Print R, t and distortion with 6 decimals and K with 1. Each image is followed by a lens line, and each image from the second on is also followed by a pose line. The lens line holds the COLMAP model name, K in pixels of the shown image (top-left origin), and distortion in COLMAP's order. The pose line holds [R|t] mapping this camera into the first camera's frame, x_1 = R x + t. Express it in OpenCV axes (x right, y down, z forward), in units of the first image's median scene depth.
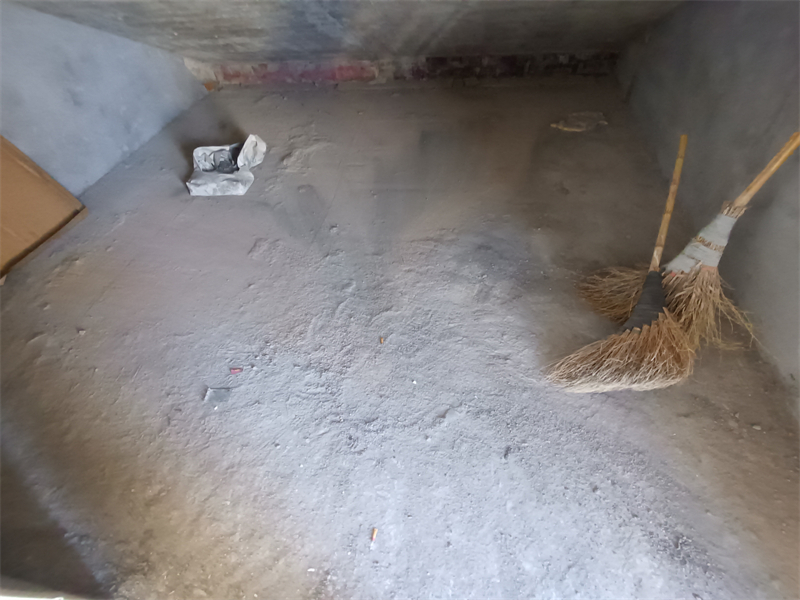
lens RADIAL K [[368.2, 0, 396.4], [0, 368.2, 304.9], [0, 0, 1]] dist [-0.006227, 0.003560]
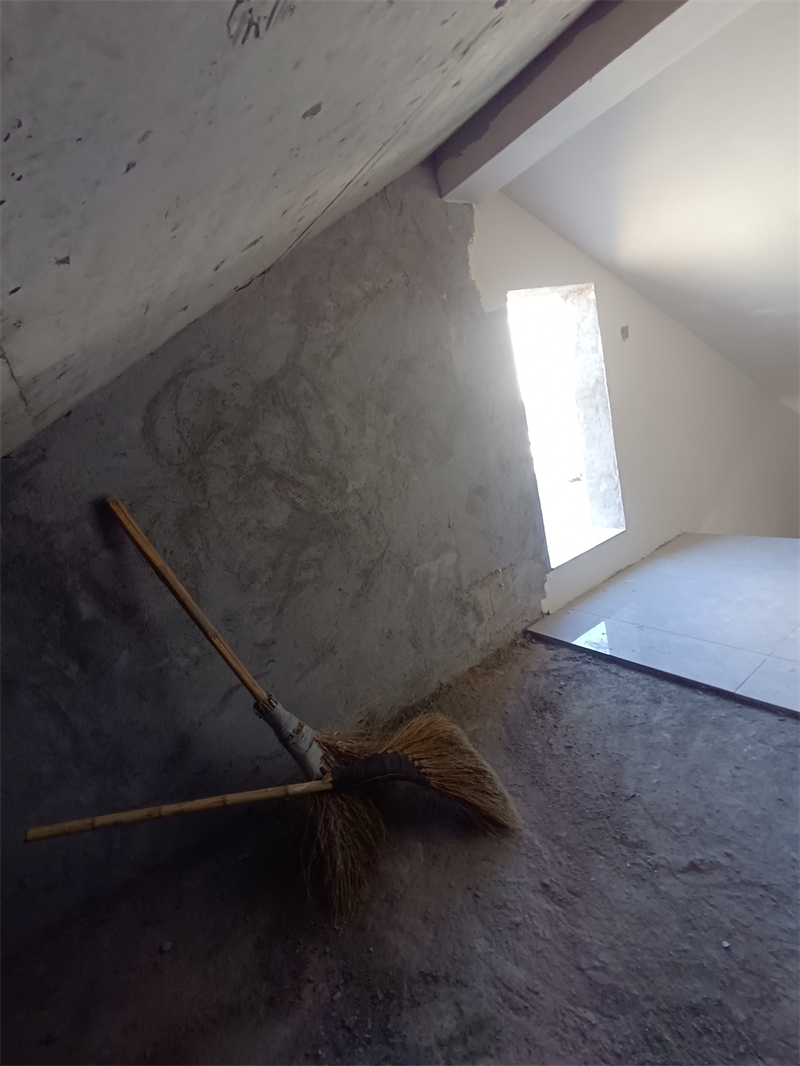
lens RADIAL K [[490.6, 0, 405.7], [0, 490.6, 541.5], [0, 0, 1]] dist [-0.006227, 0.003560]
pose [[-0.675874, 0.063637, 0.734265, -0.165734], [0.699665, 0.368538, 0.612085, -0.647016], [-0.231653, 0.927432, -0.293610, 0.644352]]
